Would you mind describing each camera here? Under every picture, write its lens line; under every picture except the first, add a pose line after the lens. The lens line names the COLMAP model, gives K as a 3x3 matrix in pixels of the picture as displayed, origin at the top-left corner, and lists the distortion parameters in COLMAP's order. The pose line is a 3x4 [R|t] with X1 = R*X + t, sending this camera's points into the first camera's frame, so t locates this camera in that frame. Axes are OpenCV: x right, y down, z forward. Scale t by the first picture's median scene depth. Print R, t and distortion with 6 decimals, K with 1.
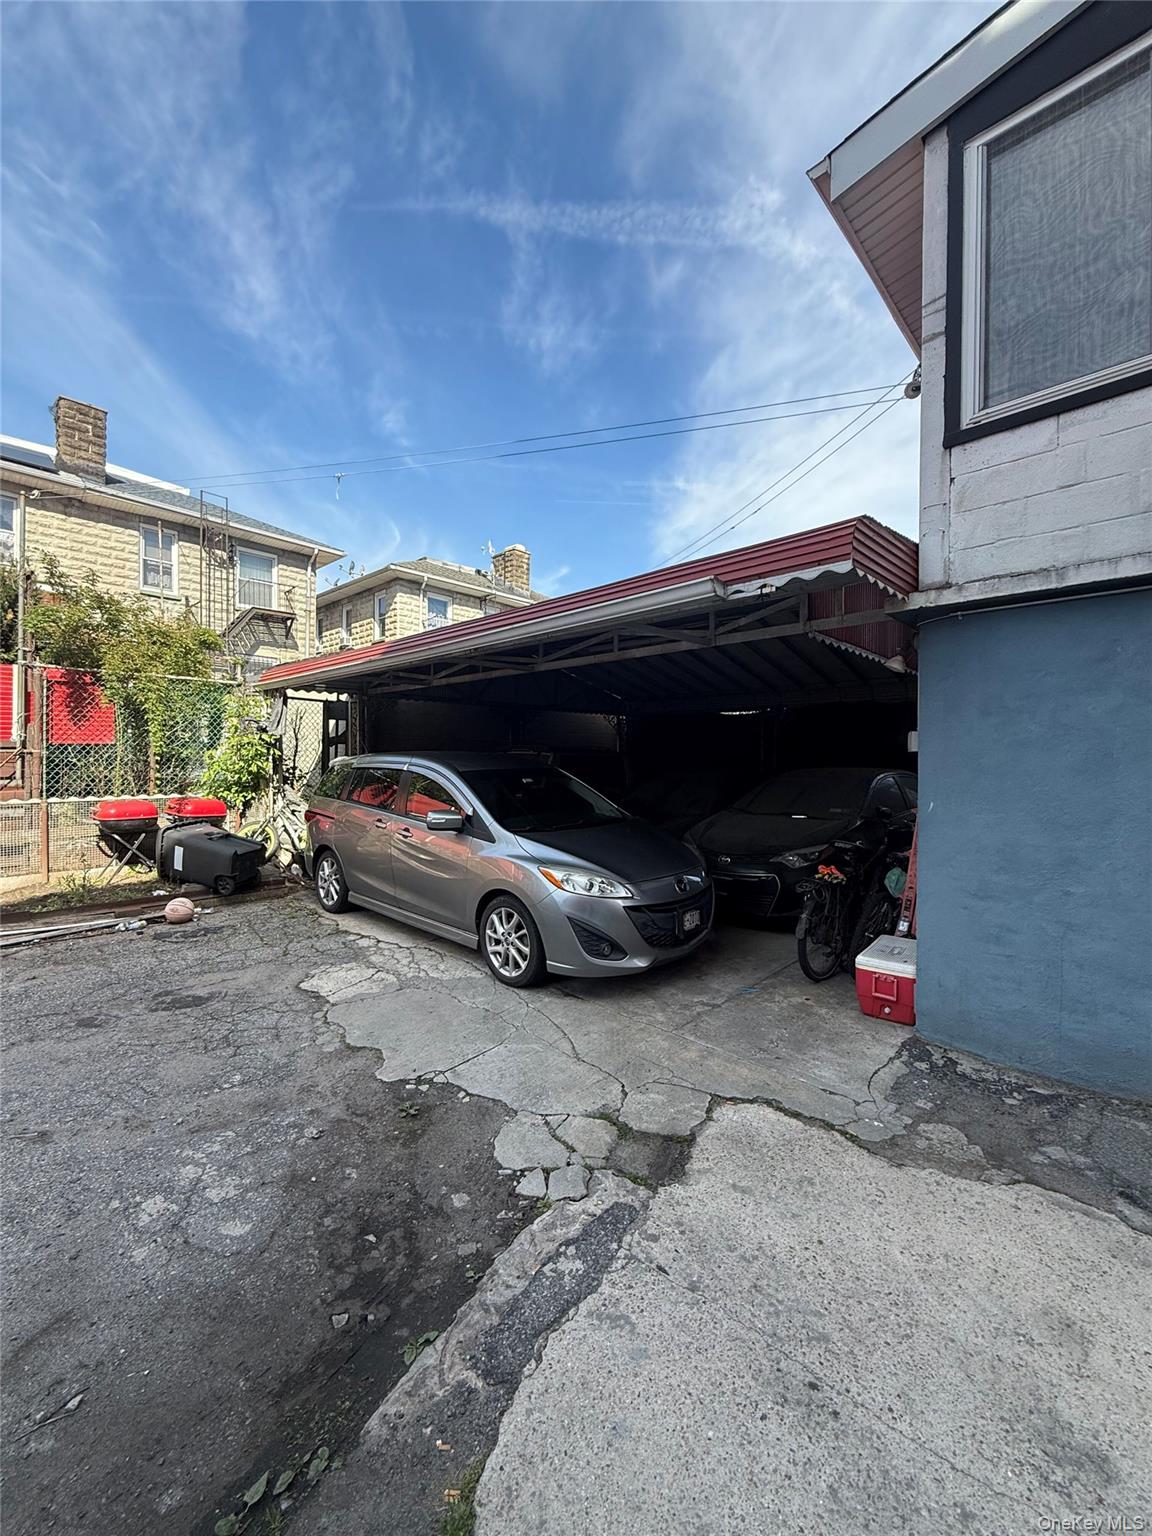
lens RADIAL K [[618.4, 0, 577.3], [0, 618.4, 764.1], [0, 0, 1]] dist [-0.000023, -0.000343]
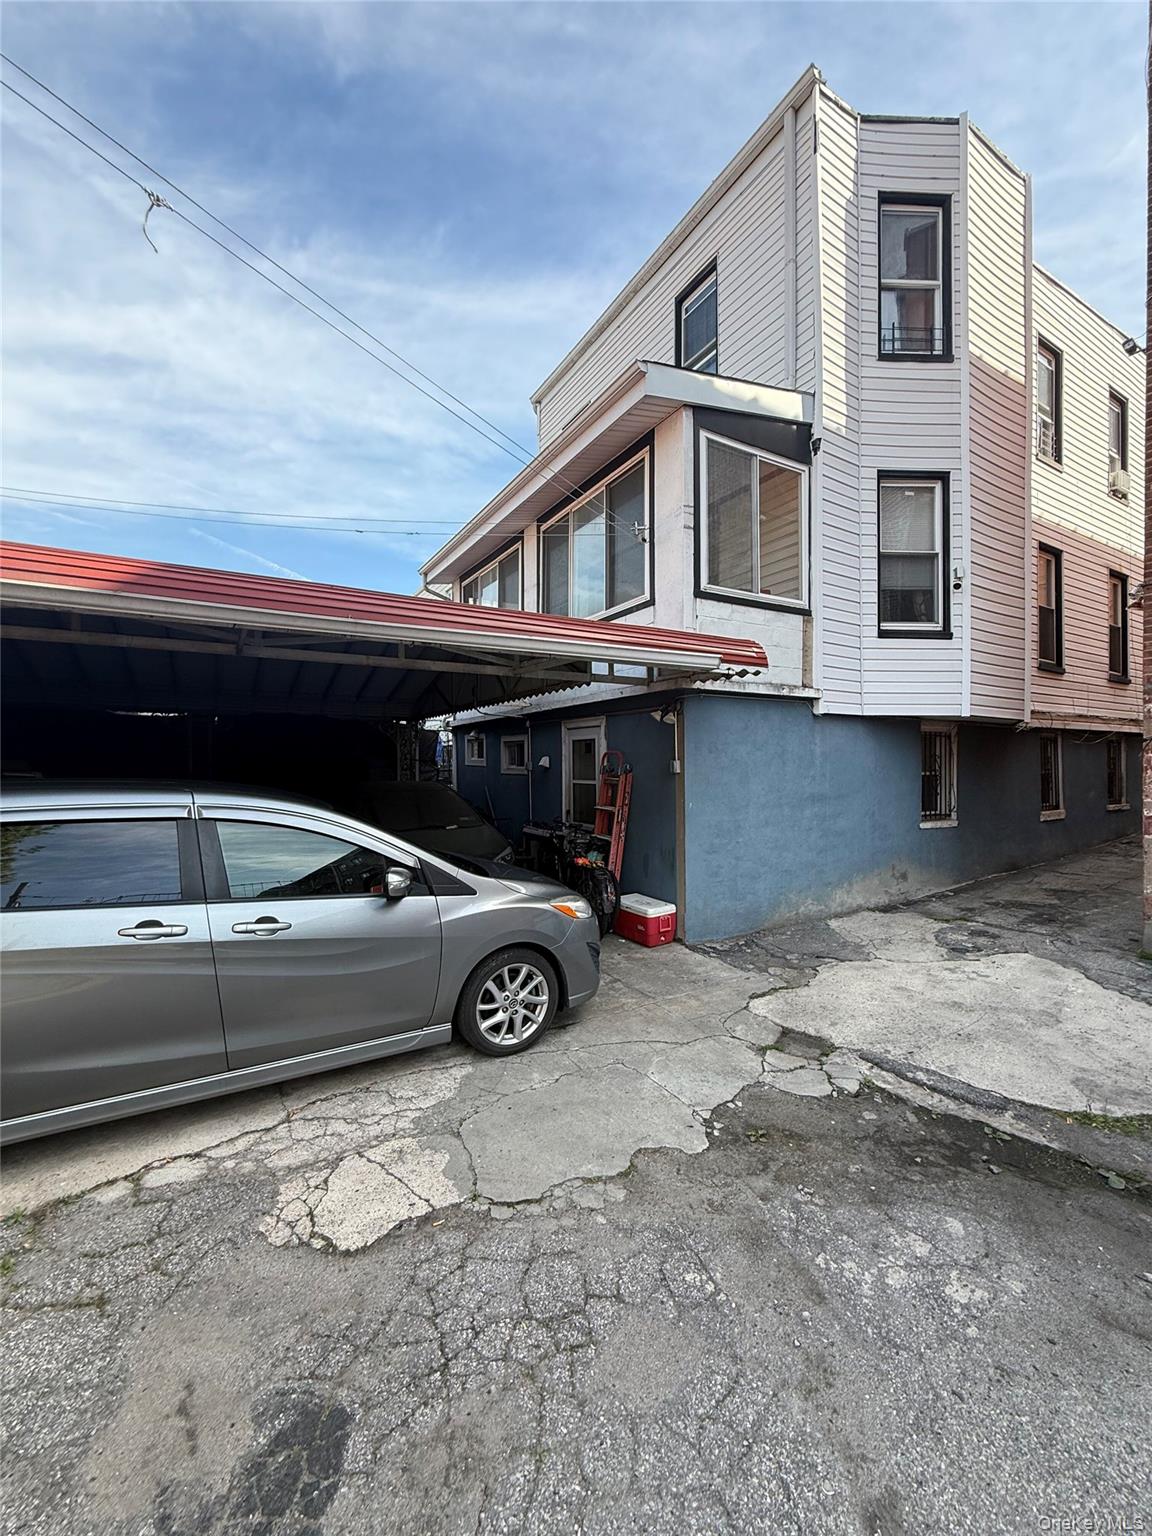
lens RADIAL K [[618.4, 0, 577.5], [0, 618.4, 765.3], [0, 0, 1]] dist [-0.000023, -0.000343]
pose [[0.251280, -0.010347, 0.967859, -1.186668], [0.010001, 0.999917, 0.008093, -0.060417], [-0.967863, 0.007646, 0.251362, 0.909253]]
